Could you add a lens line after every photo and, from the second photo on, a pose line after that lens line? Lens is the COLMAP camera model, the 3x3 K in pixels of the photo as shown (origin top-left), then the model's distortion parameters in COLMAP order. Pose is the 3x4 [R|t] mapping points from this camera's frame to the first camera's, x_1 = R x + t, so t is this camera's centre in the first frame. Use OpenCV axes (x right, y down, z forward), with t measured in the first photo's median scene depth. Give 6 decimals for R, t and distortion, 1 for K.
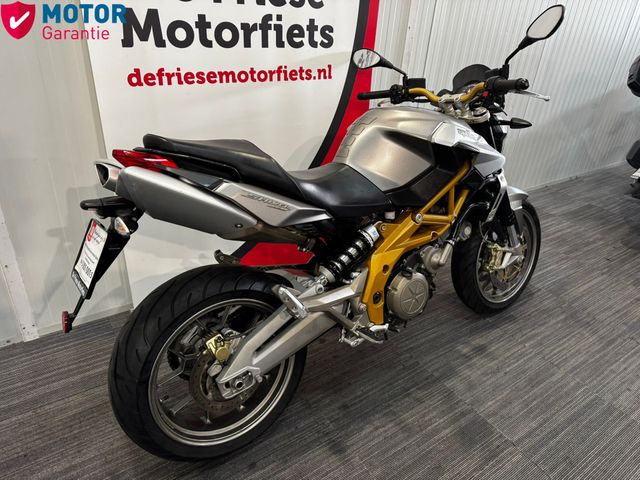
lens RADIAL K [[455.4, 0, 320.0], [0, 455.4, 238.0], [0, 0, 1]] dist [0.053454, -0.075145]
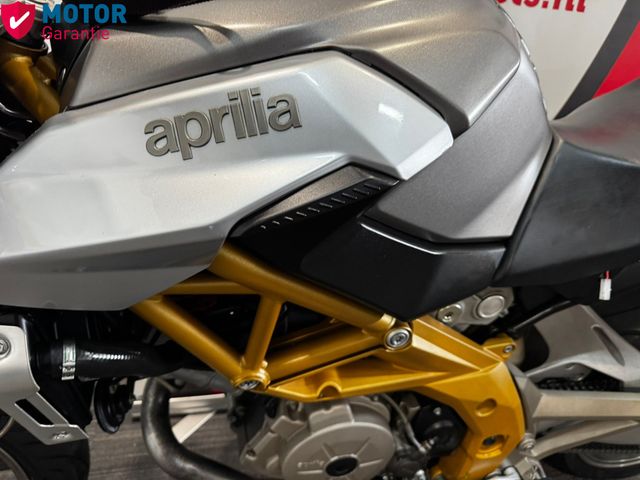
lens RADIAL K [[455.4, 0, 314.6], [0, 455.4, 241.2], [0, 0, 1]] dist [0.053454, -0.075145]
pose [[0.921646, 0.178996, -0.344280, -0.029621], [-0.197078, 0.980223, -0.017950, -0.068275], [0.334258, 0.084394, 0.938695, 0.609491]]
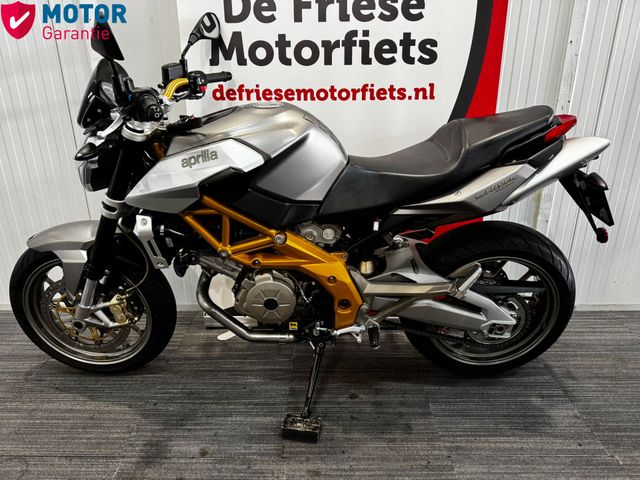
lens RADIAL K [[455.4, 0, 324.4], [0, 455.4, 243.0], [0, 0, 1]] dist [0.053454, -0.075145]
pose [[0.811422, 0.138811, -0.567738, 0.486902], [-0.221269, 0.972042, -0.078580, 0.038778], [0.540957, 0.189384, 0.819451, 0.285095]]
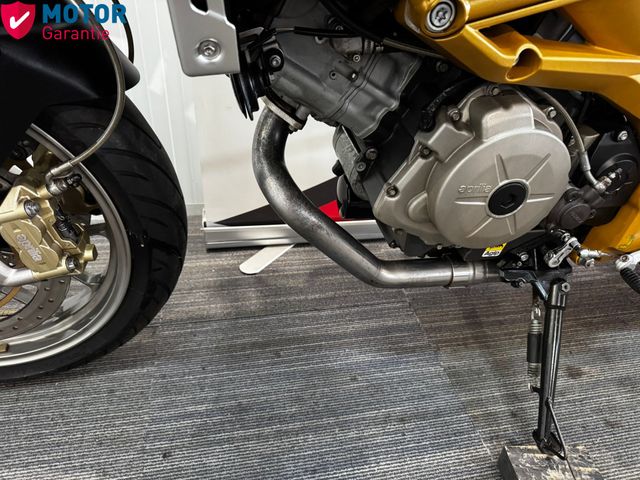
lens RADIAL K [[455.4, 0, 323.4], [0, 455.4, 243.3], [0, 0, 1]] dist [0.053454, -0.075145]
pose [[0.917854, 0.215136, -0.333558, -0.114517], [-0.187352, 0.975684, 0.113753, 0.130087], [0.349919, -0.041916, 0.935842, 0.651708]]
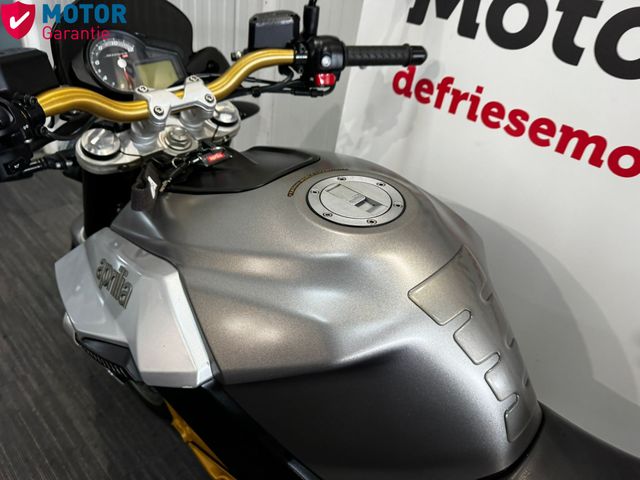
lens RADIAL K [[455.4, 0, 320.4], [0, 455.4, 231.0], [0, 0, 1]] dist [0.053454, -0.075145]
pose [[0.199555, 0.491547, -0.847679, 0.133677], [-0.557635, 0.768305, 0.314246, -0.320118], [0.805743, 0.409986, 0.427423, 0.743329]]
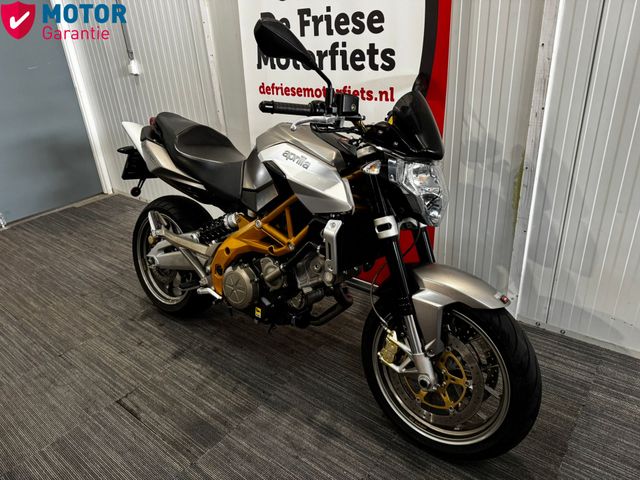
lens RADIAL K [[455.4, 0, 320.2], [0, 455.4, 238.1], [0, 0, 1]] dist [0.053454, -0.075145]
pose [[0.275548, 0.327507, -0.903777, 1.207471], [-0.381914, 0.900086, 0.209730, -0.288295], [0.882165, 0.287375, 0.373096, 0.726116]]
